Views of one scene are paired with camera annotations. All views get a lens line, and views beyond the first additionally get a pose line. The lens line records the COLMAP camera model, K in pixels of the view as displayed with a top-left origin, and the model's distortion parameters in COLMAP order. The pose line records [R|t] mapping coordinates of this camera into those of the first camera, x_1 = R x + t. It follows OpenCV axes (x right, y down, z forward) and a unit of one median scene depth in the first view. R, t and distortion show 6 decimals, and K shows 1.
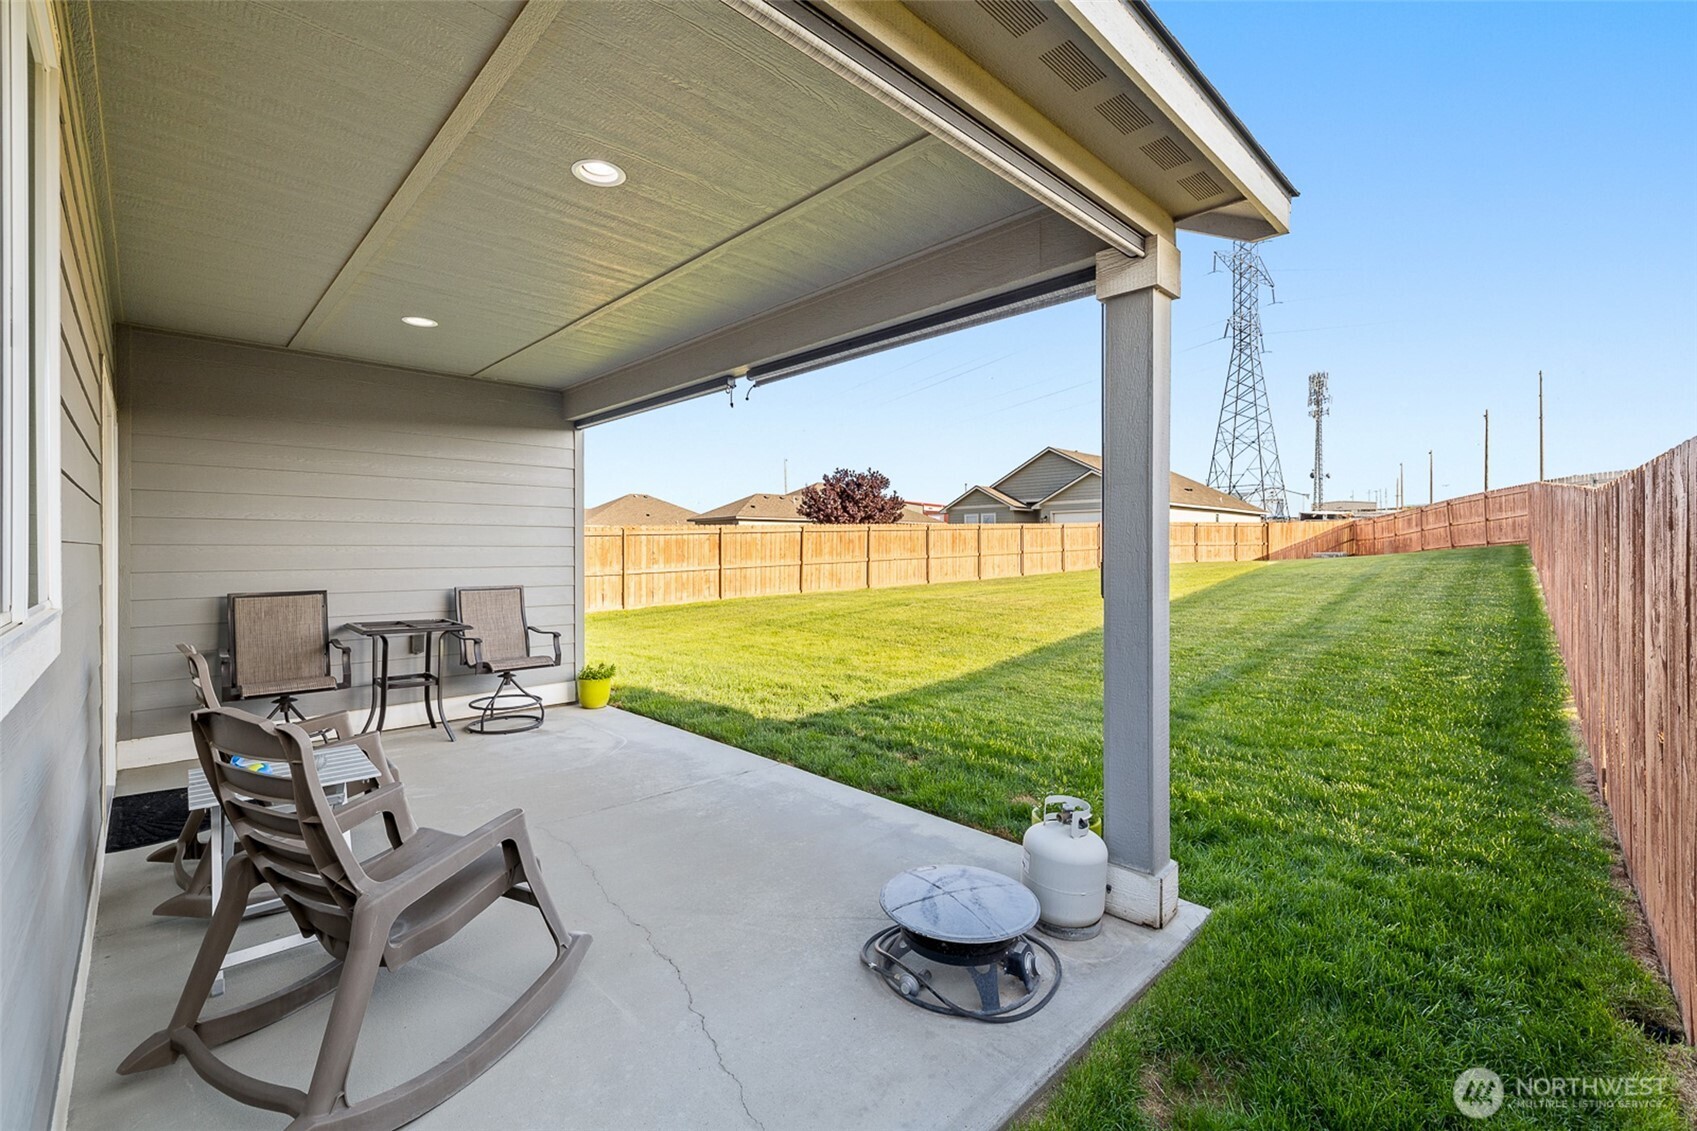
lens RADIAL K [[715.9, 0, 836.1], [0, 715.9, 552.8], [0, 0, 1]] dist [-0.001123, 0.000259]
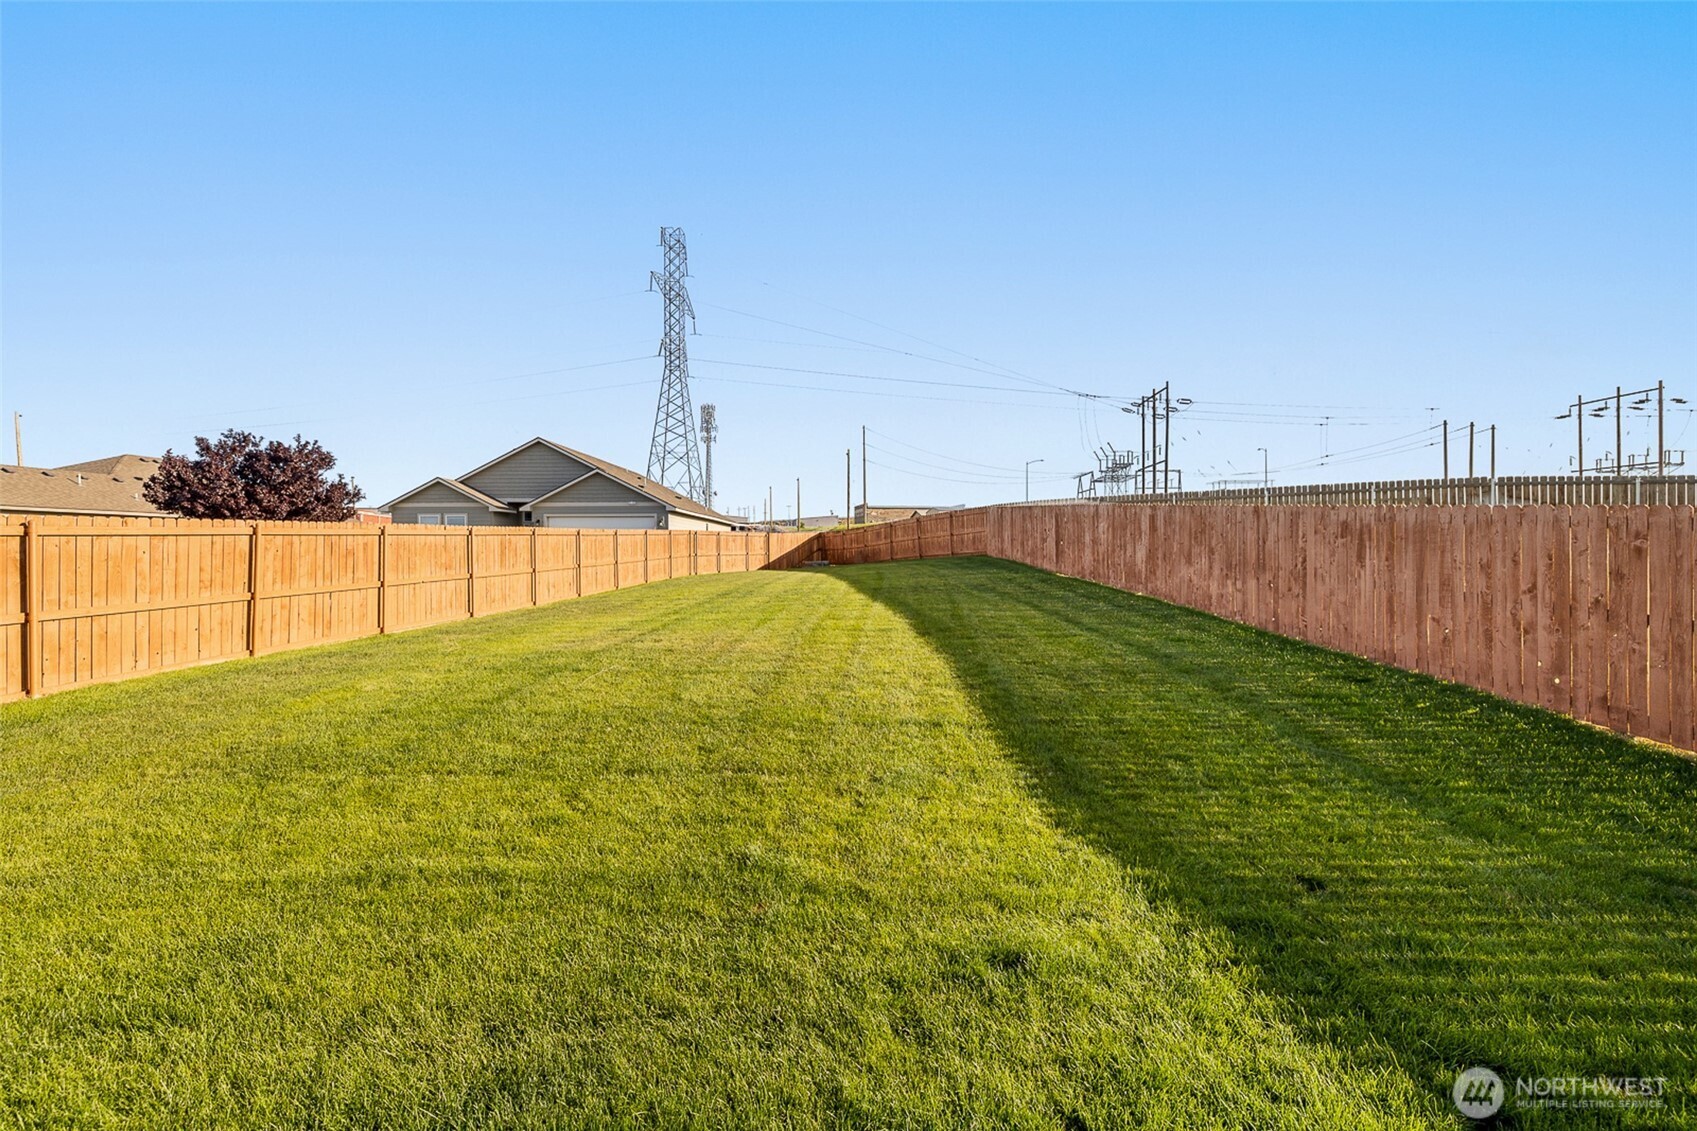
lens RADIAL K [[715.9, 0, 835.9], [0, 715.9, 562.0], [0, 0, 1]] dist [-0.001123, 0.000259]
pose [[0.706657, -0.008152, 0.707510, -0.065058], [0.005221, 0.999966, 0.006307, -0.006353], [-0.707537, -0.000763, 0.706676, 0.201185]]
